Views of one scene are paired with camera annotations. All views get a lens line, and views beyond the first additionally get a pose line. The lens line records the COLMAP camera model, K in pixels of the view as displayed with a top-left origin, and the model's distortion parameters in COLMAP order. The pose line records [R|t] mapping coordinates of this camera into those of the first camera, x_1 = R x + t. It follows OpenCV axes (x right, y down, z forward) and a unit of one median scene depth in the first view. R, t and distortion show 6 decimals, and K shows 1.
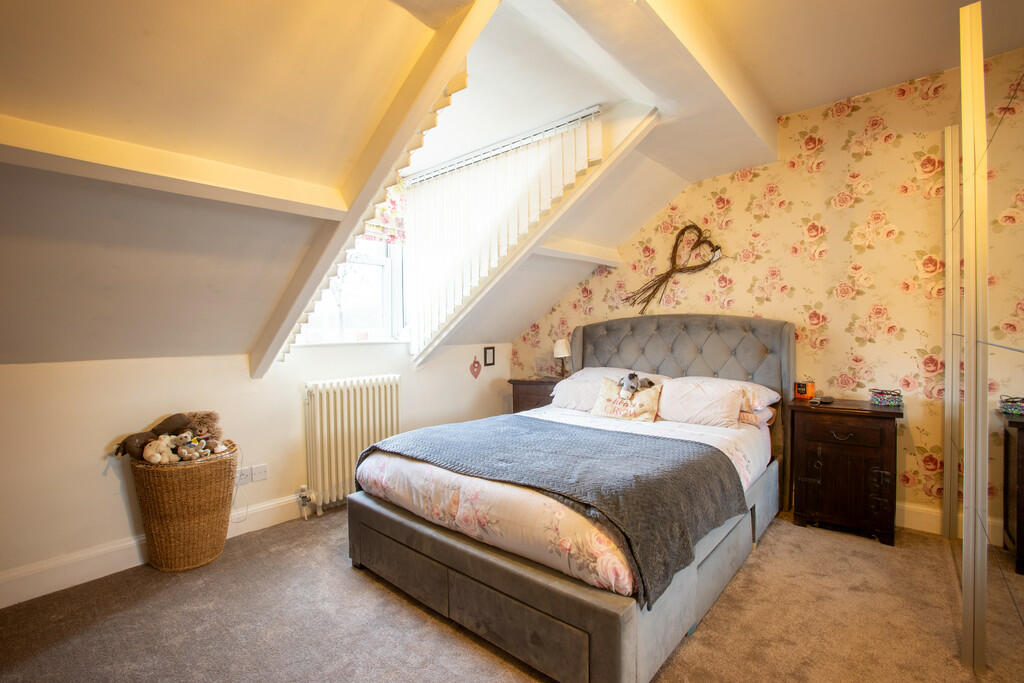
lens RADIAL K [[486.1, 0, 516.9], [0, 486.1, 339.5], [0, 0, 1]] dist [-0.081250, 0.040107]
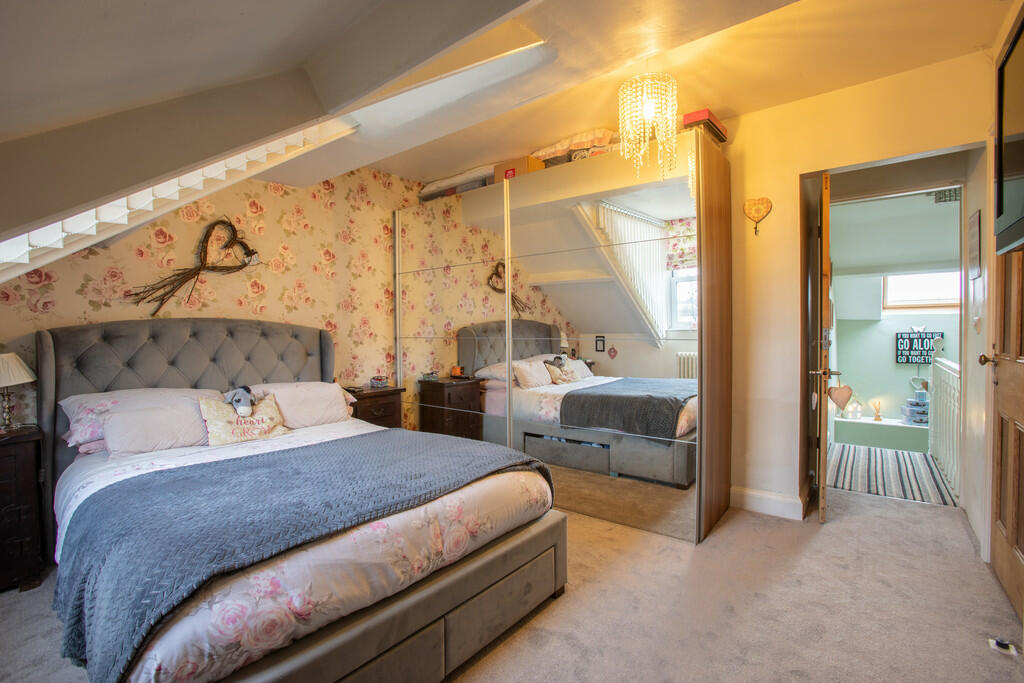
lens RADIAL K [[465.8, 0, 503.9], [0, 465.8, 340.0], [0, 0, 1]] dist [-0.059646, 0.022270]
pose [[-0.019165, -0.003902, 0.999809, -0.546575], [0.032954, 0.999447, 0.004532, 0.000963], [-0.999273, 0.033034, -0.019026, 0.527274]]
